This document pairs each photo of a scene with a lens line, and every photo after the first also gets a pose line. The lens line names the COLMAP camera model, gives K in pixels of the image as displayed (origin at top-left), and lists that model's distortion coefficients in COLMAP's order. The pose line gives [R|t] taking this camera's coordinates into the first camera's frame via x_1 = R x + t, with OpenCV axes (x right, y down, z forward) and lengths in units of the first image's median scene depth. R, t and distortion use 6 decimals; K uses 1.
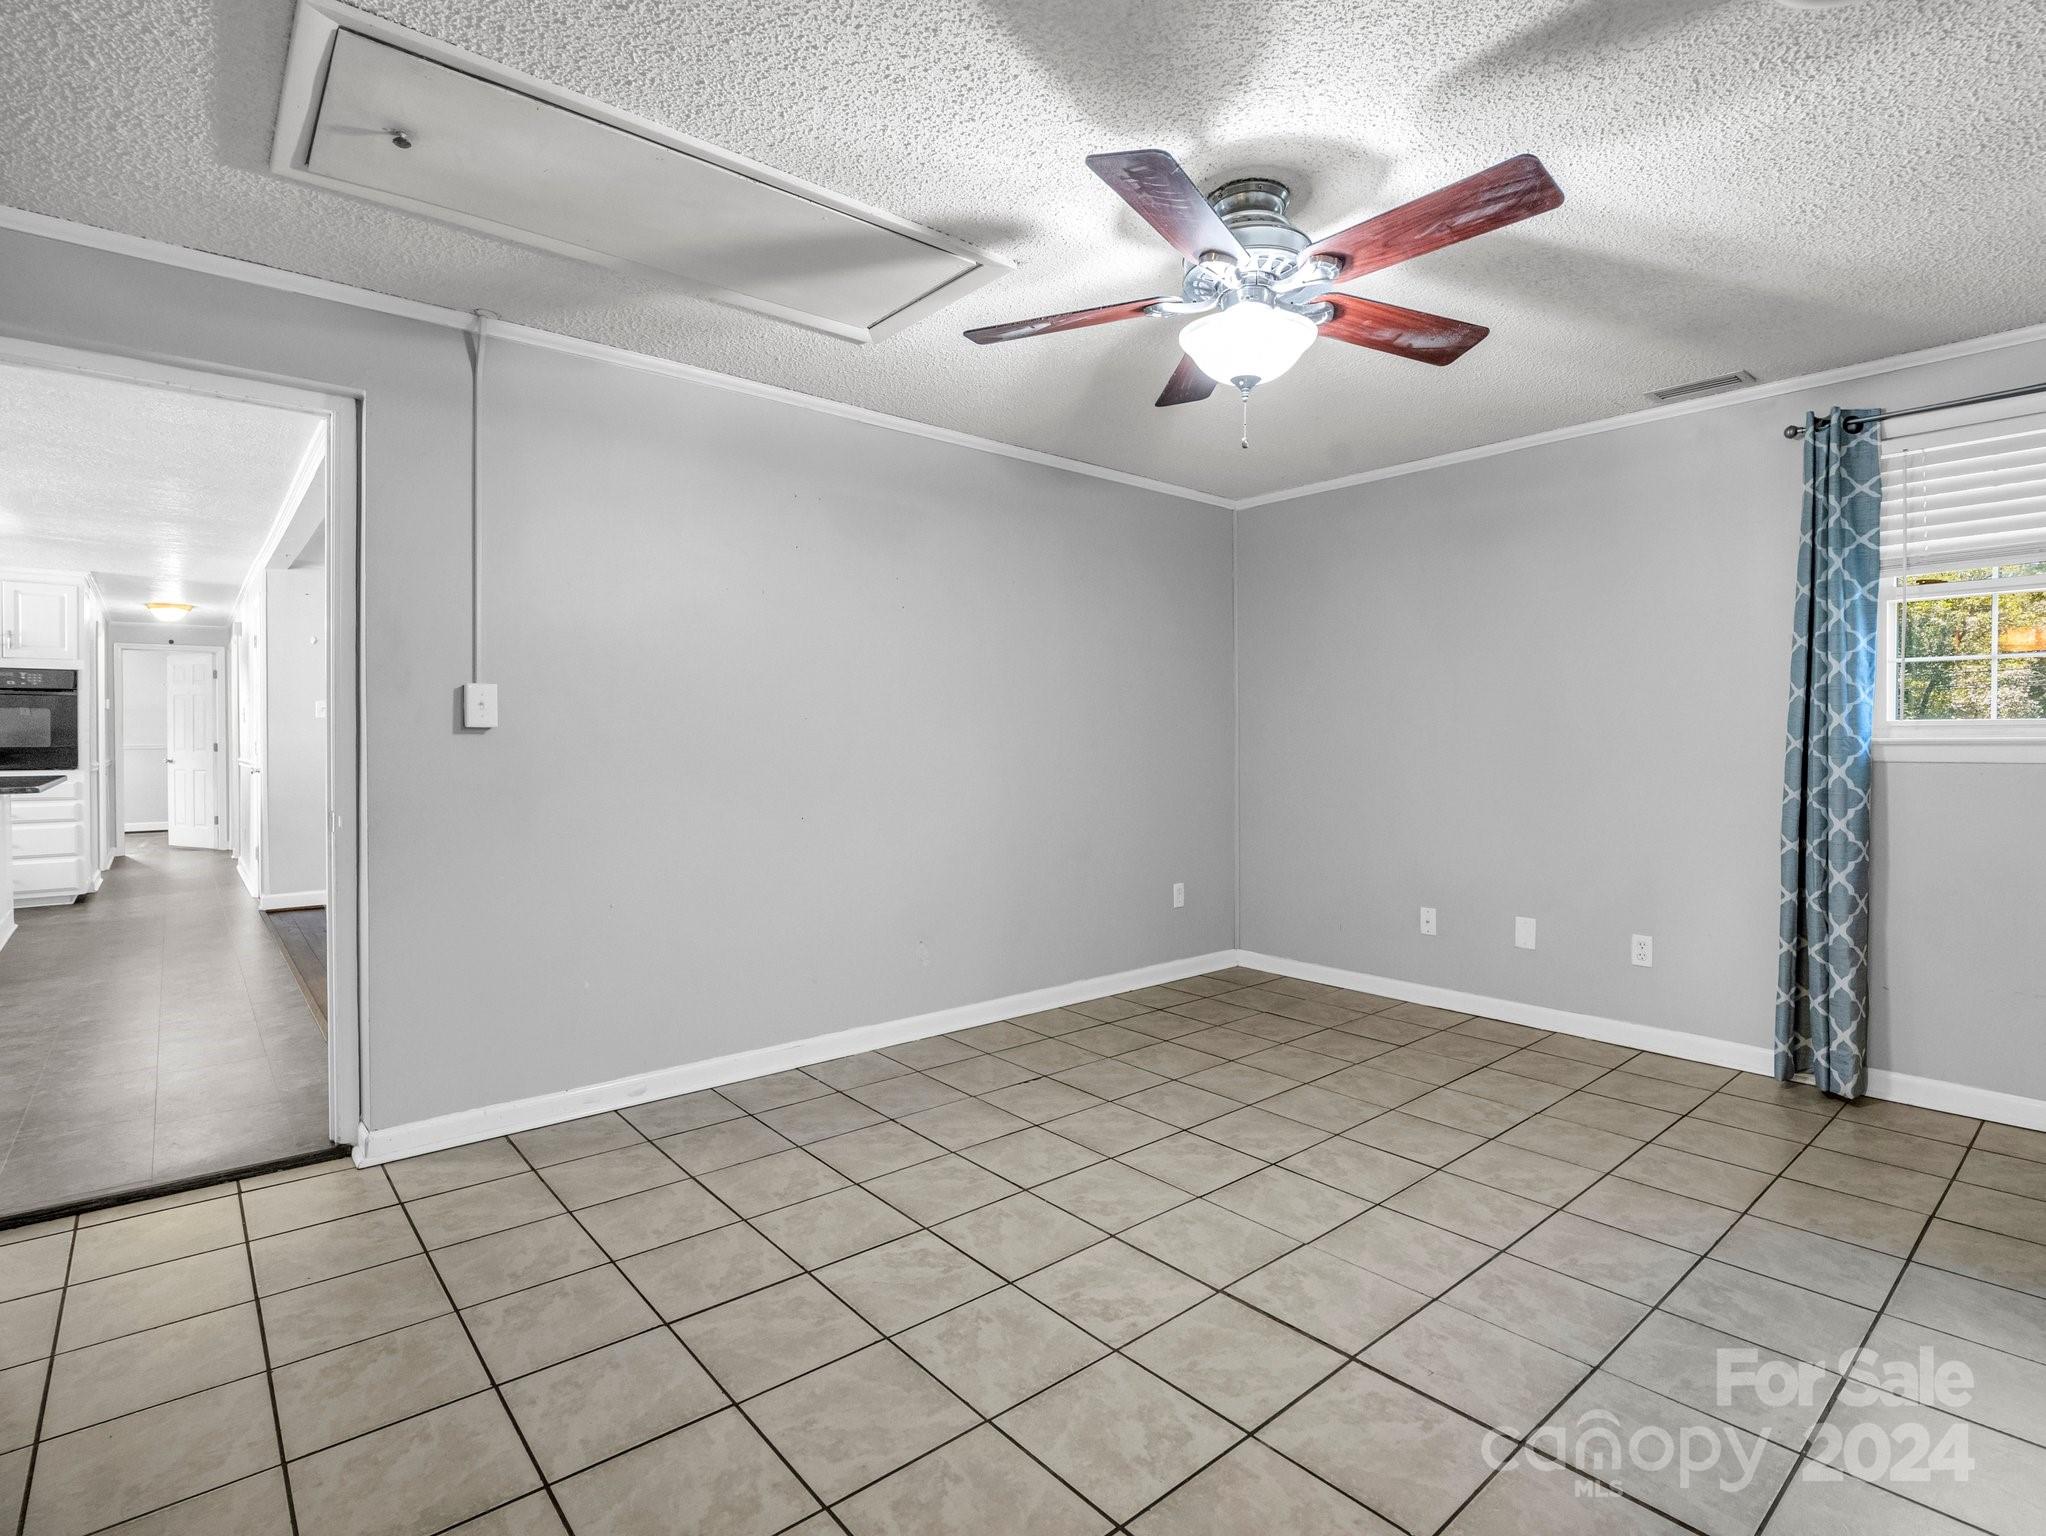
lens RADIAL K [[1033.3, 0, 1023.0], [0, 1033.3, 768.0], [0, 0, 1]] dist [-0.005187, -0.001291]
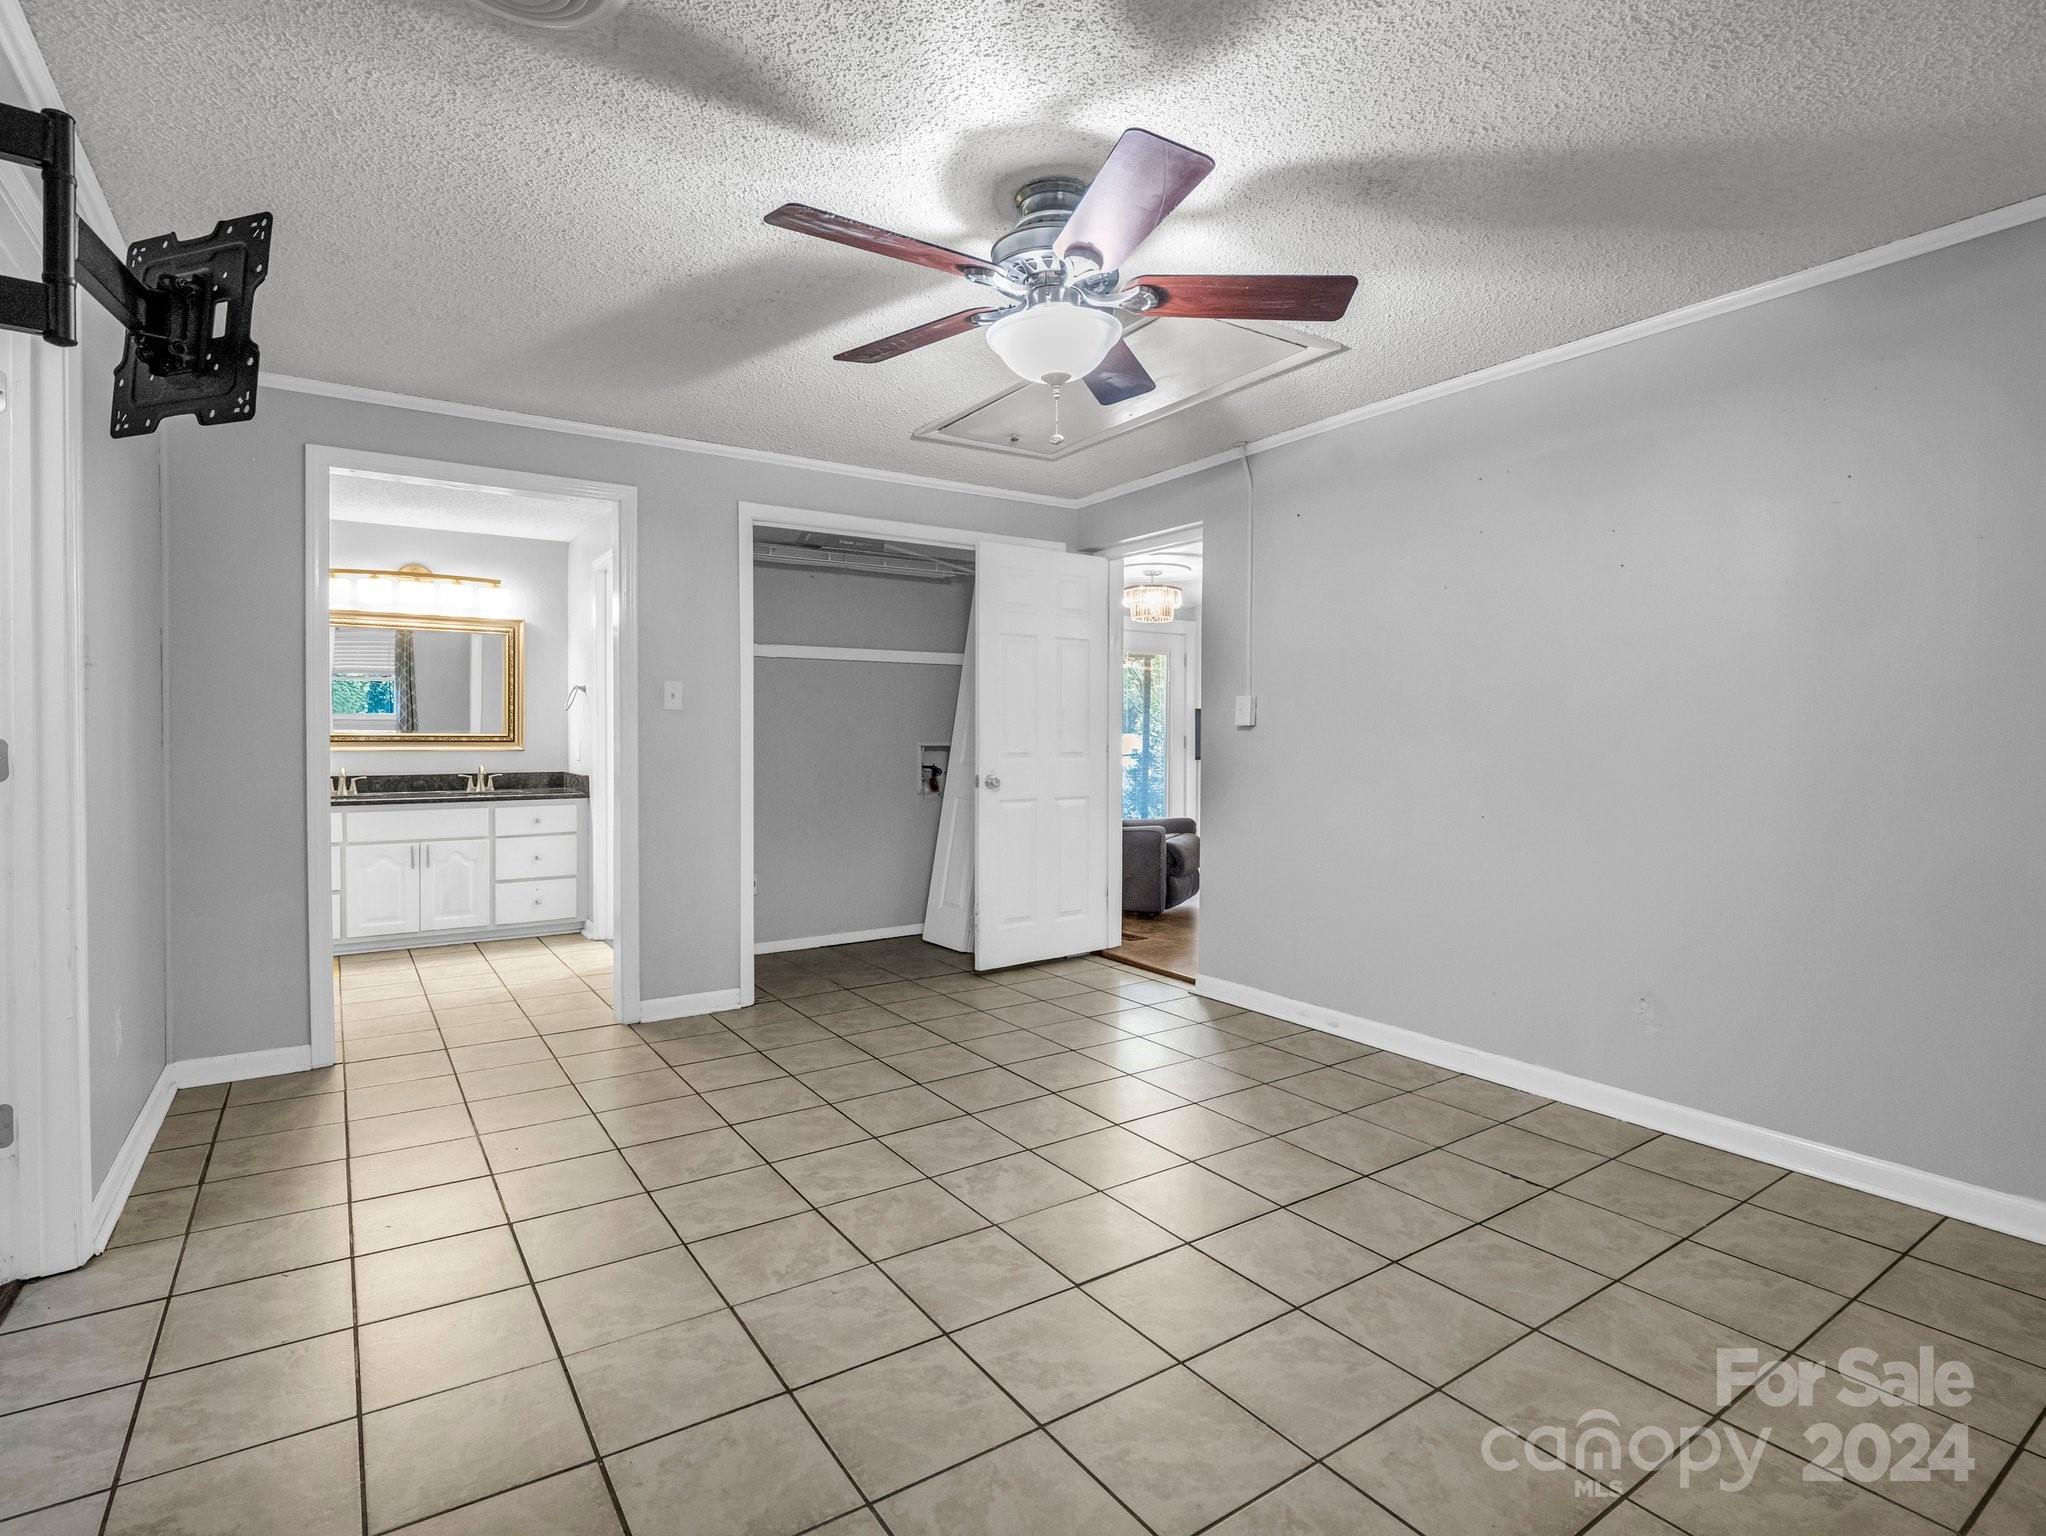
lens RADIAL K [[1033.3, 0, 1023.0], [0, 1033.3, 768.0], [0, 0, 1]] dist [-0.005187, -0.001291]
pose [[-0.120835, 0.032739, -0.992133, 0.899795], [-0.026018, 0.999008, 0.036134, -0.022693], [0.992332, 0.030180, -0.119863, 0.803621]]
